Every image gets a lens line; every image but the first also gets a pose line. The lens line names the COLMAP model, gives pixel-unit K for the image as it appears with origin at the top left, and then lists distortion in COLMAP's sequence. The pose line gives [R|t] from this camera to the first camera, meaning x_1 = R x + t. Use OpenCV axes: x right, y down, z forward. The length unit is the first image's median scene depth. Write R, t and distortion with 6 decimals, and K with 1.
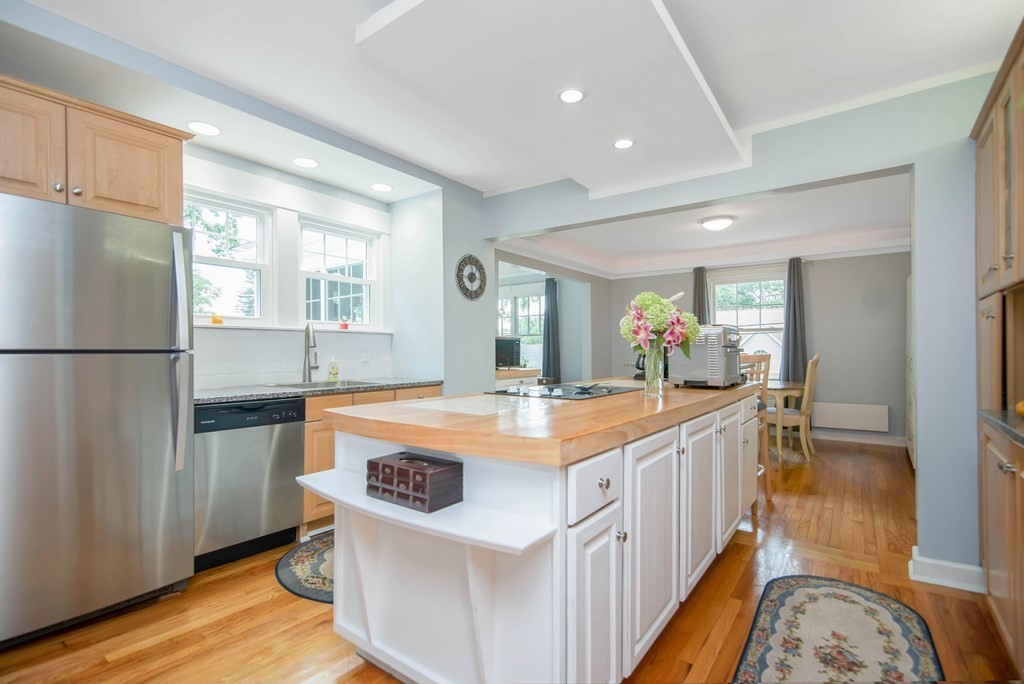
lens RADIAL K [[469.1, 0, 515.4], [0, 469.1, 353.7], [0, 0, 1]] dist [-0.001477, -0.000041]
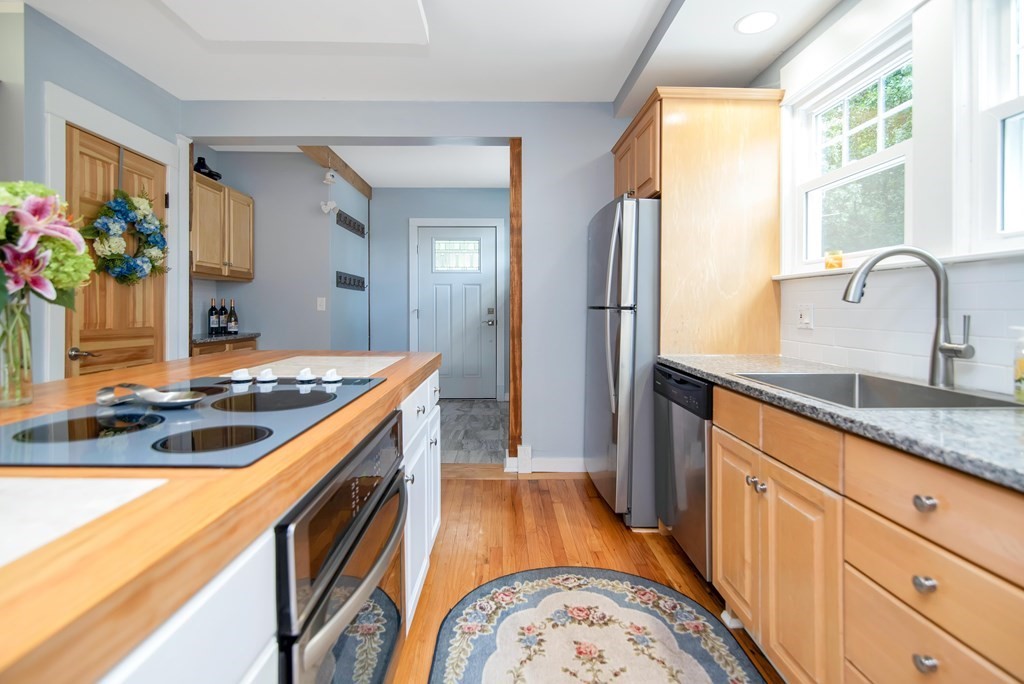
lens RADIAL K [[493.7, 0, 508.6], [0, 493.7, 312.2], [0, 0, 1]] dist [-0.001381, -0.000109]
pose [[-0.796758, 0.004073, -0.604284, 0.175827], [-0.004277, 0.999914, 0.012380, -0.011057], [0.604283, 0.012449, -0.796673, 1.444893]]
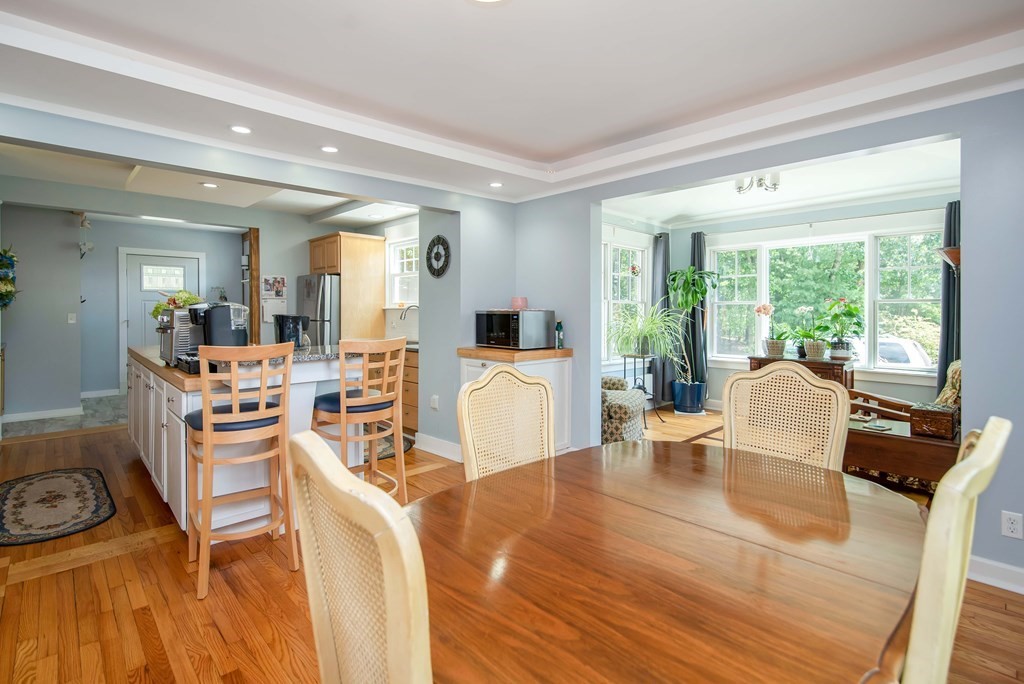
lens RADIAL K [[487.3, 0, 507.3], [0, 487.3, 329.6], [0, 0, 1]] dist [-0.002512, -0.000252]
pose [[-0.188435, 0.040442, -0.981253, 1.452647], [-0.005777, 0.999089, 0.042286, -0.067392], [0.982069, 0.013637, -0.188030, 2.054375]]
